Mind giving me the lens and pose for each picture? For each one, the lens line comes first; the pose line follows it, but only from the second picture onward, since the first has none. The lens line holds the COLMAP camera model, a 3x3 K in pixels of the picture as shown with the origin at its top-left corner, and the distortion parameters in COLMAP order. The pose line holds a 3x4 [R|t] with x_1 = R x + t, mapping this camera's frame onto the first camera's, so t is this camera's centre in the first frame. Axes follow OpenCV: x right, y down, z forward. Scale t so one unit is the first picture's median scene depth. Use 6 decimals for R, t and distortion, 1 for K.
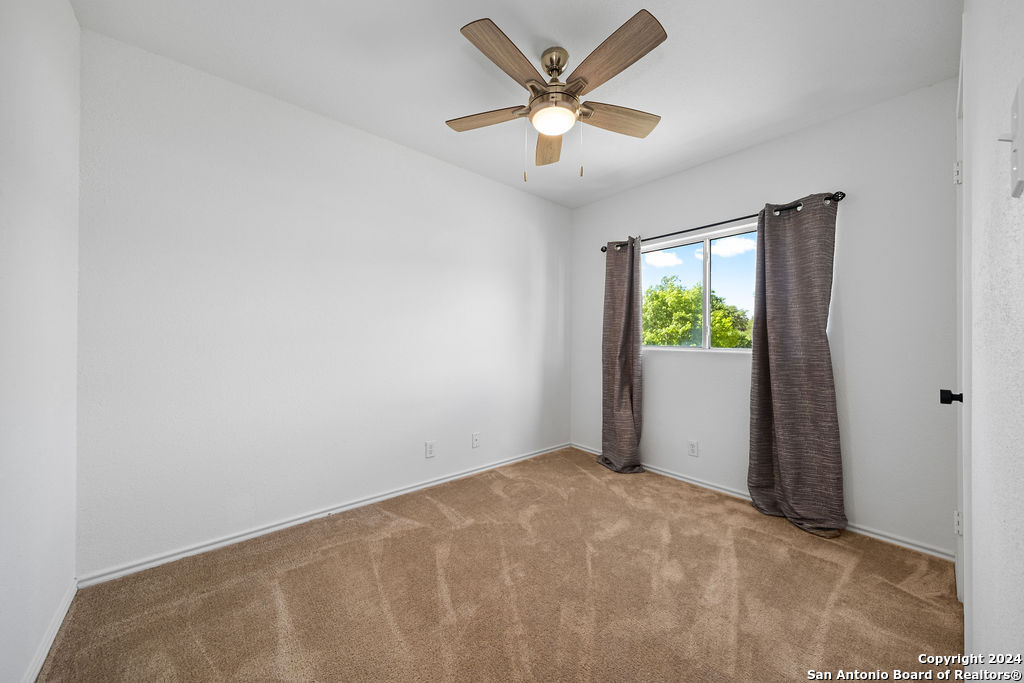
lens RADIAL K [[368.3, 0, 511.0], [0, 368.3, 336.1], [0, 0, 1]] dist [0.000353, 0.000002]
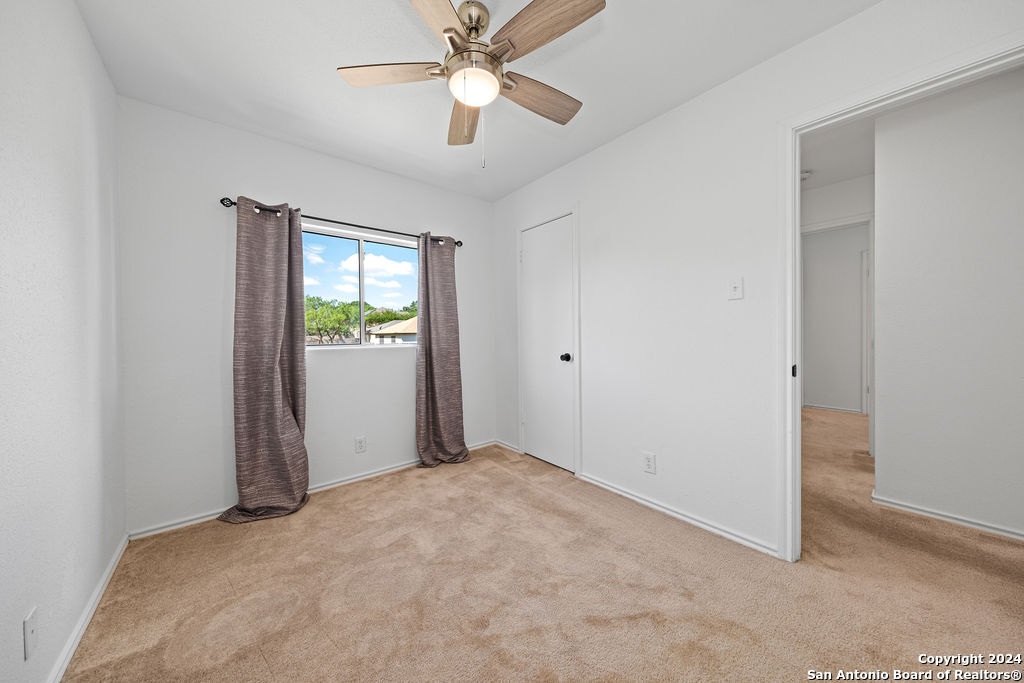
lens RADIAL K [[347.7, 0, 516.8], [0, 347.7, 333.1], [0, 0, 1]] dist [0.010262, -0.006237]
pose [[-0.011848, -0.004305, 0.999921, -0.519553], [0.004015, 0.999982, 0.004353, -0.001558], [-0.999922, 0.004067, -0.011831, 0.660235]]
